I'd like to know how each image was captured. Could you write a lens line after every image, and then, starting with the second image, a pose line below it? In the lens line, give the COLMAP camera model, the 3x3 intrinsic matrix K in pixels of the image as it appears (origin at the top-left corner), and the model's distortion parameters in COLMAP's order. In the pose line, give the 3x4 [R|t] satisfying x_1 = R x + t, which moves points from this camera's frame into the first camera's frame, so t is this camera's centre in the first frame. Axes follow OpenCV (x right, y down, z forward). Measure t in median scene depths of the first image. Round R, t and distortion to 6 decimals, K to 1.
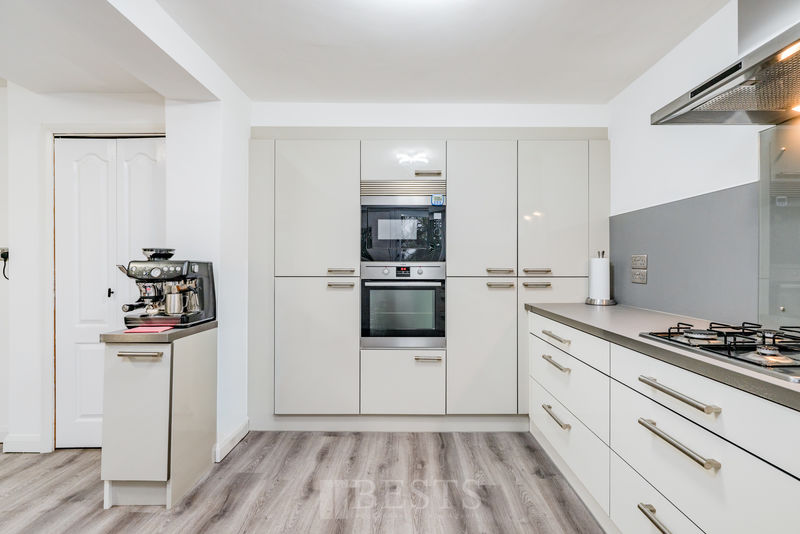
lens RADIAL K [[375.9, 0, 402.8], [0, 375.9, 264.5], [0, 0, 1]] dist [-0.002468, 0.001264]
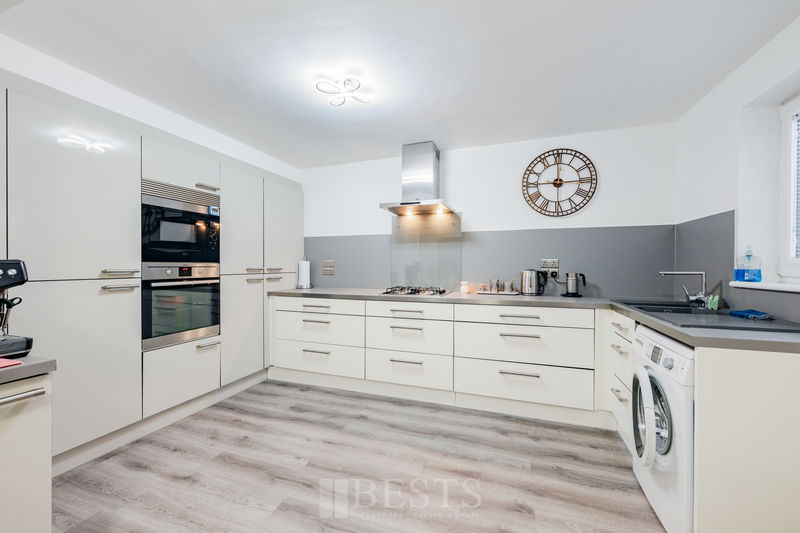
lens RADIAL K [[321.6, 0, 401.0], [0, 321.6, 266.7], [0, 0, 1]] dist [-0.001663, -0.000649]
pose [[0.329590, -0.006482, 0.944102, -0.678618], [-0.002749, 0.999966, 0.007825, -0.004001], [-0.944120, -0.005174, 0.329561, 0.099587]]
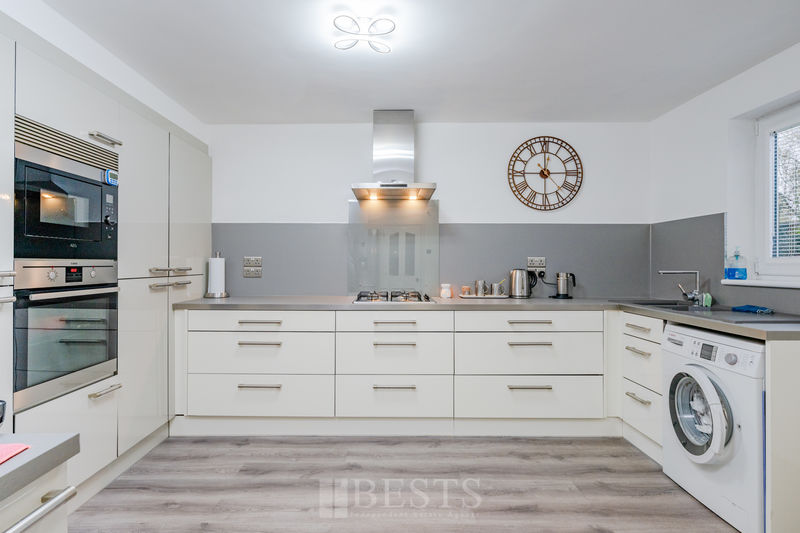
lens RADIAL K [[412.0, 0, 389.1], [0, 412.0, 261.4], [0, 0, 1]] dist [-0.002480, 0.000244]
pose [[-0.007431, 0.003509, 0.999966, -0.736601], [-0.004632, 0.999983, -0.003544, -0.003822], [-0.999962, -0.004658, -0.007415, 0.449440]]
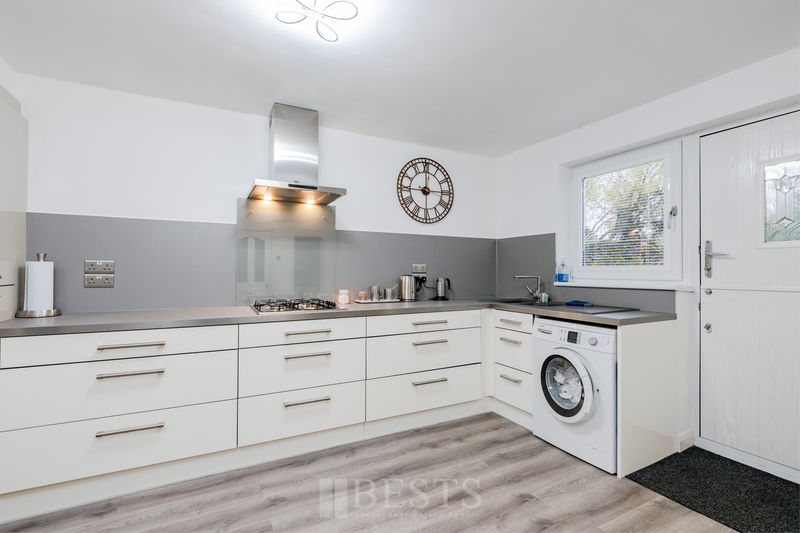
lens RADIAL K [[375.9, 0, 406.9], [0, 375.9, 266.2], [0, 0, 1]] dist [-0.002468, 0.001264]
pose [[-0.486009, 0.005109, 0.873939, -0.587536], [-0.007551, 0.999921, -0.010045, -0.003898], [-0.873921, -0.011481, -0.485932, 0.658885]]
